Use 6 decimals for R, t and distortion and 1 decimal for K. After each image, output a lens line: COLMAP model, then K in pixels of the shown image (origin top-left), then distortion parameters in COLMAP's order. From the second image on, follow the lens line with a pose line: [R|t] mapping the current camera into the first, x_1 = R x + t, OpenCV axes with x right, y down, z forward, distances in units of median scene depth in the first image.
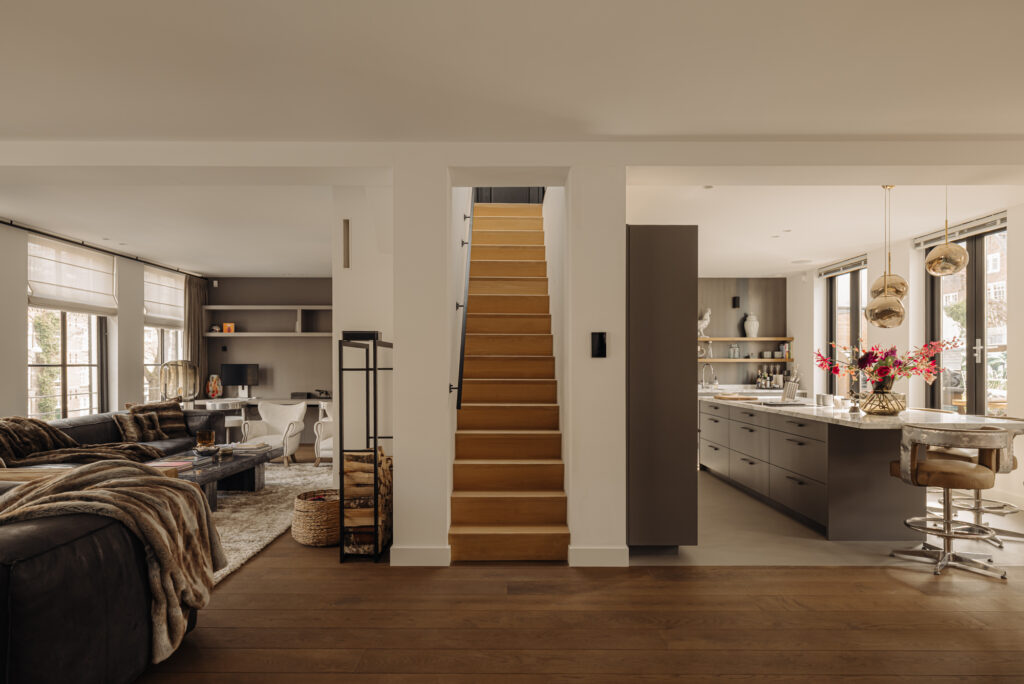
lens RADIAL K [[598.9, 0, 516.3], [0, 598.9, 363.0], [0, 0, 1]] dist [0.006794, 0.003626]
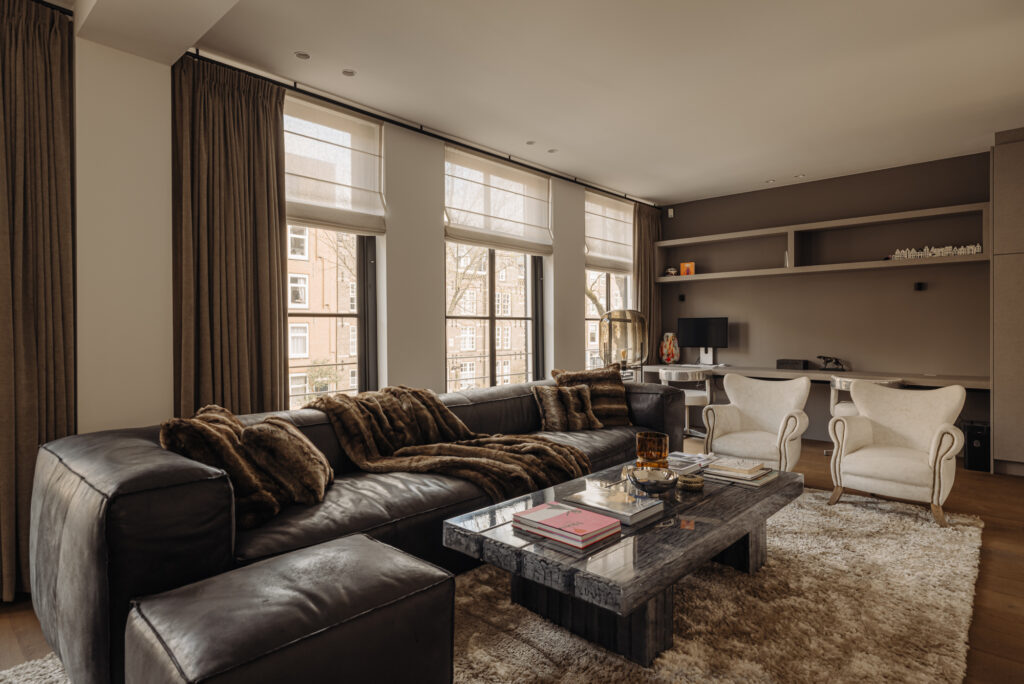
lens RADIAL K [[566.4, 0, 509.1], [0, 566.4, 338.7], [0, 0, 1]] dist [0.004832, 0.000824]
pose [[0.735302, 0.004054, -0.677728, -0.210862], [0.008457, 0.999849, 0.015157, 0.018258], [0.677687, -0.016876, 0.735157, 0.424227]]
